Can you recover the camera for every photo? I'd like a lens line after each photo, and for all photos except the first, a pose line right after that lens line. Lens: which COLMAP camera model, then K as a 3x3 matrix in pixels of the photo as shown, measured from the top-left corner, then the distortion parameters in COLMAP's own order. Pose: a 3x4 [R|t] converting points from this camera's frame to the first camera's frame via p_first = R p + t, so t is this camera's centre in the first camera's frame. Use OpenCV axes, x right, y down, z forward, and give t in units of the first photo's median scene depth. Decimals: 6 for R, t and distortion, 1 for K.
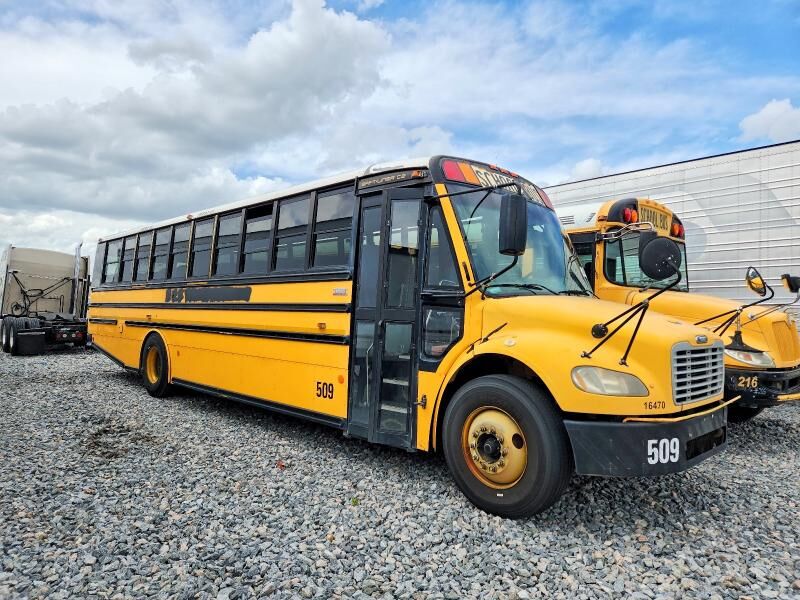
lens RADIAL K [[549.9, 0, 400.9], [0, 549.9, 306.0], [0, 0, 1]] dist [0.041490, -0.012558]
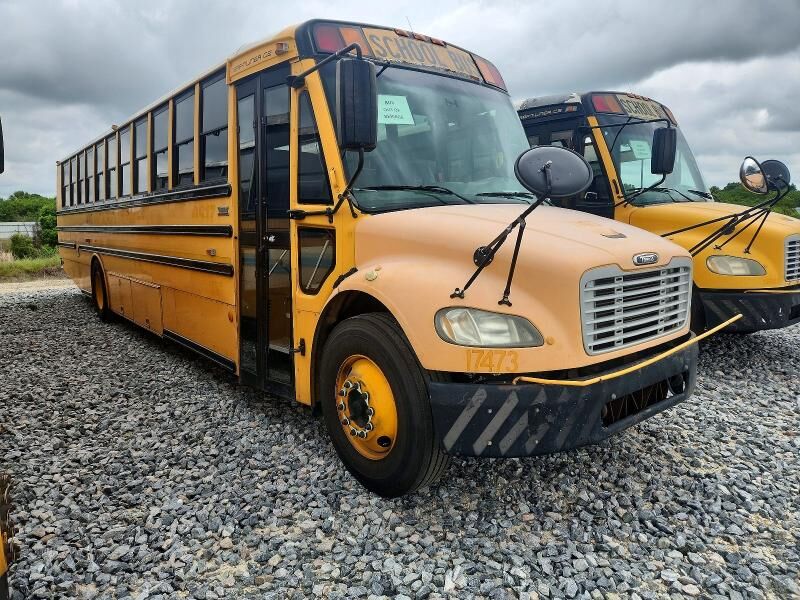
lens RADIAL K [[549.9, 0, 399.7], [0, 549.9, 301.7], [0, 0, 1]] dist [0.041490, -0.012558]
pose [[0.994716, -0.026669, -0.099141, 0.261477], [0.042012, 0.986854, 0.156057, -0.010225], [0.093676, -0.159398, 0.982760, 0.228734]]
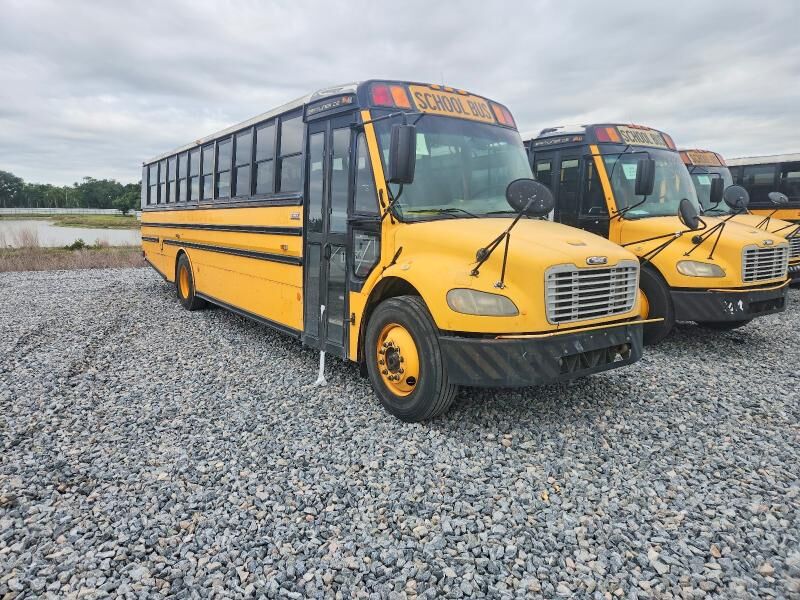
lens RADIAL K [[549.9, 0, 405.9], [0, 549.9, 303.3], [0, 0, 1]] dist [0.041490, -0.012558]
pose [[0.988908, 0.004174, -0.148469, 0.304786], [0.019661, 0.987130, 0.158705, -0.028075], [0.147221, -0.159864, 0.976099, -0.057813]]
